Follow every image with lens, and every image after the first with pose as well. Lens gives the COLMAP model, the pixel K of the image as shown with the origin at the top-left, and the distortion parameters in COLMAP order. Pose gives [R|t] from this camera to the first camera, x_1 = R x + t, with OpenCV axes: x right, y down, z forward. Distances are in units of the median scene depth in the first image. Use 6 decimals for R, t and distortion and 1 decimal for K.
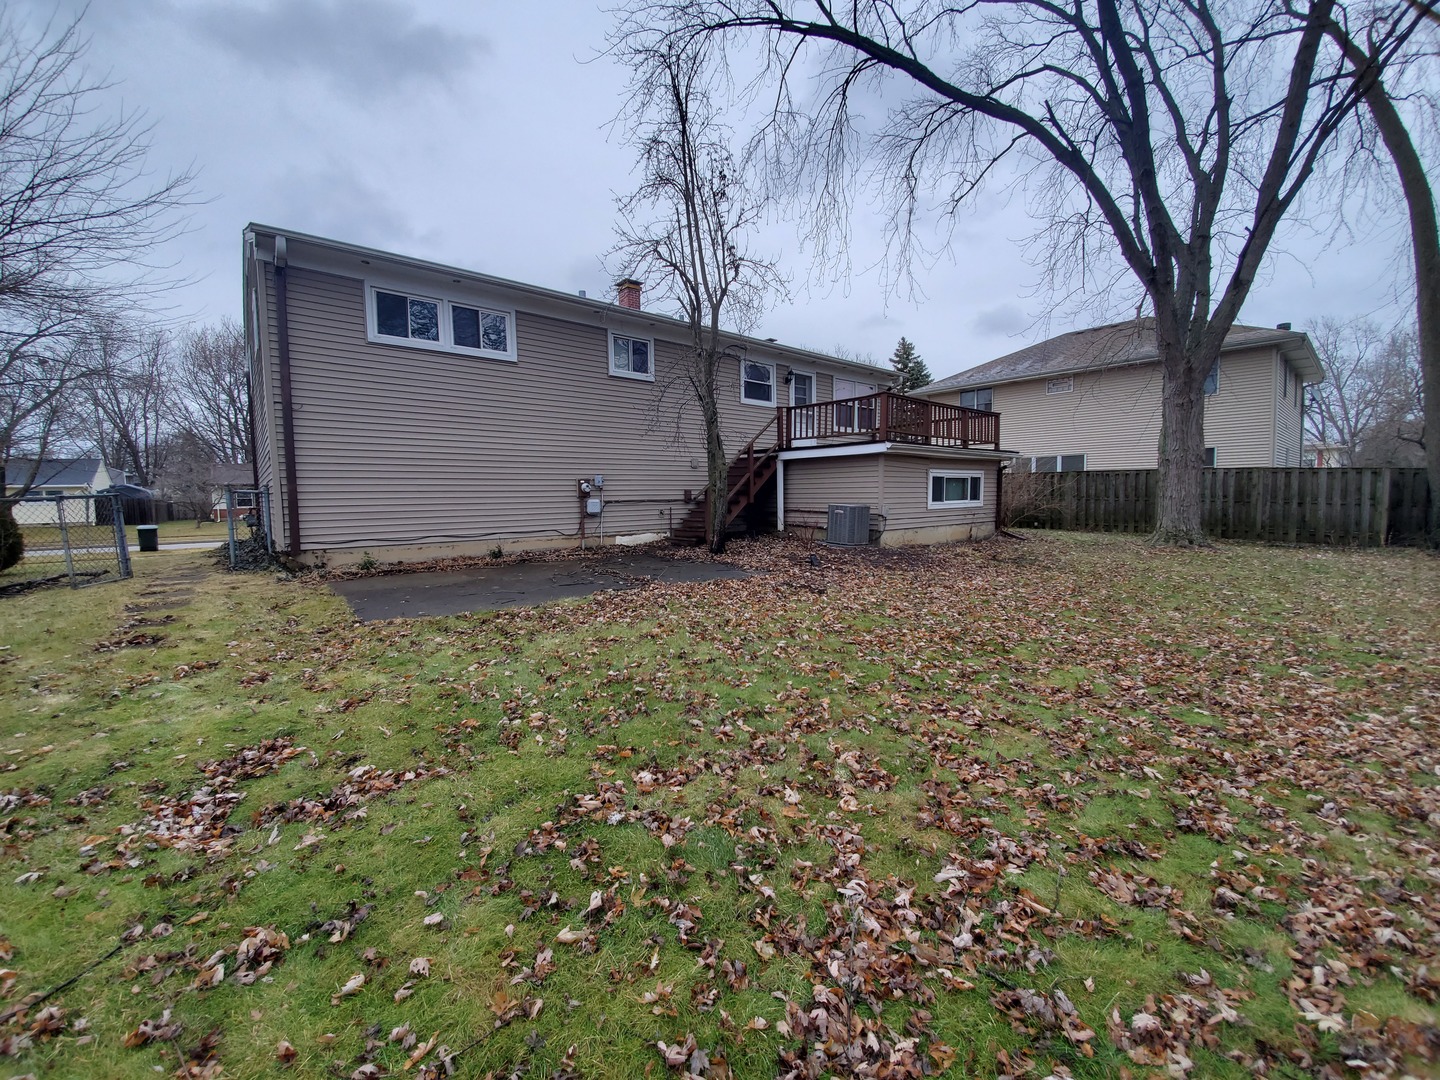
lens RADIAL K [[568.8, 0, 712.8], [0, 568.8, 536.4], [0, 0, 1]] dist [-0.009480, -0.003304]
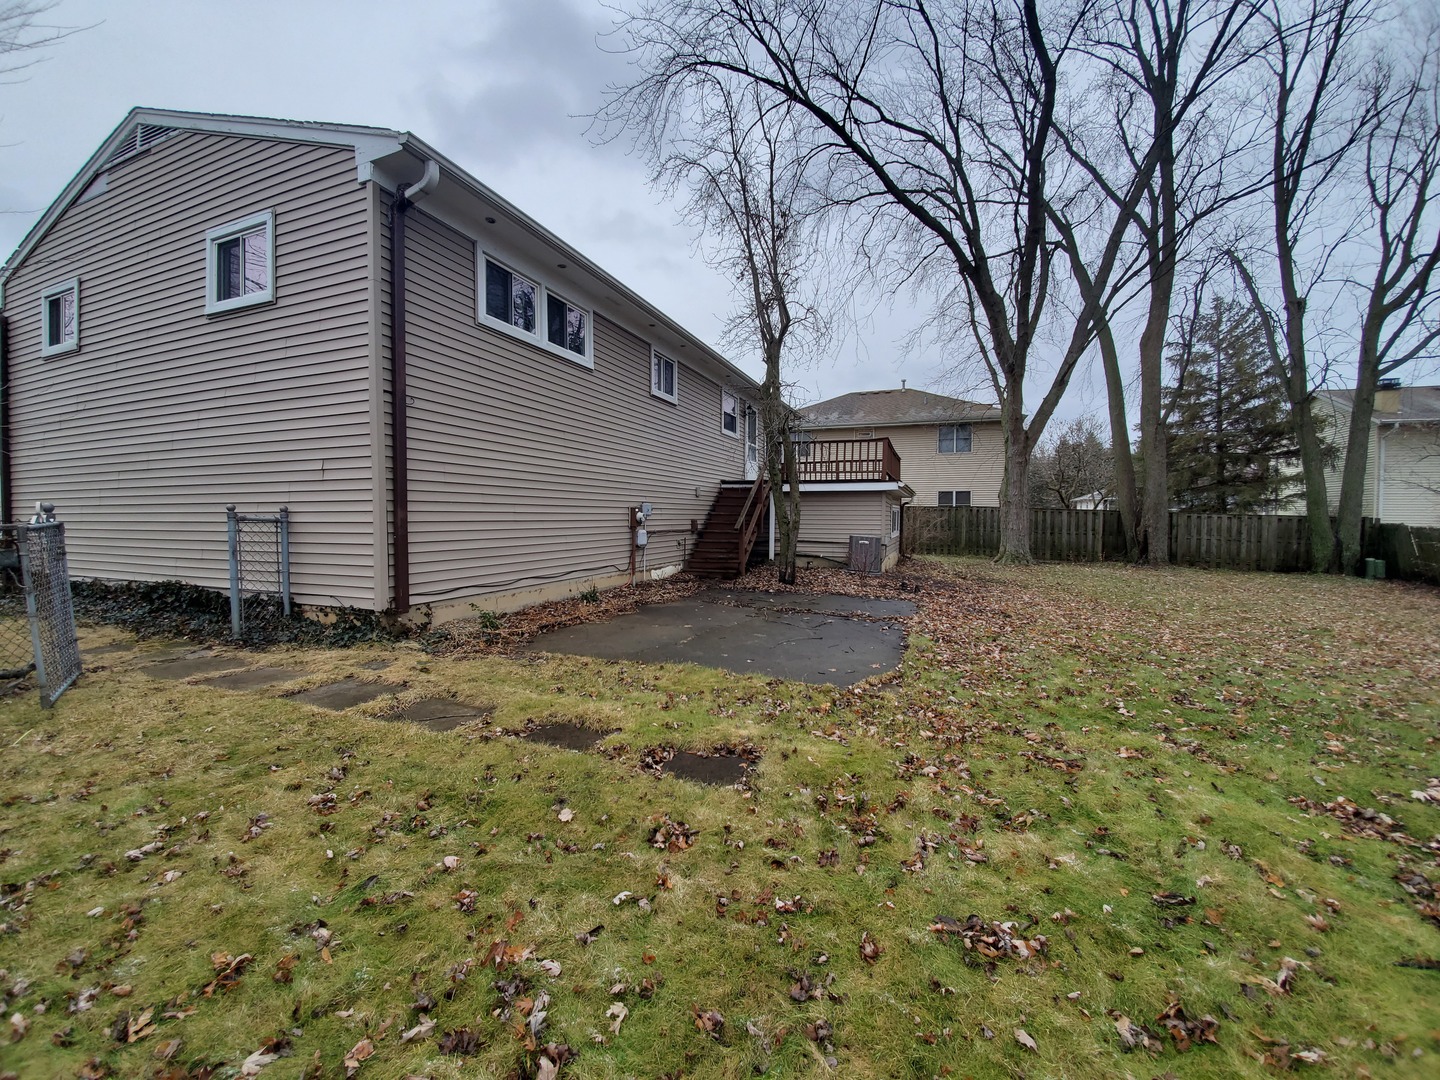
lens RADIAL K [[568.8, 0, 713.3], [0, 568.8, 537.6], [0, 0, 1]] dist [-0.009480, -0.003304]
pose [[0.885785, -0.001668, 0.464092, -0.529786], [0.018553, 0.999321, -0.031820, -0.022454], [-0.463724, 0.036796, 0.885215, 0.153546]]
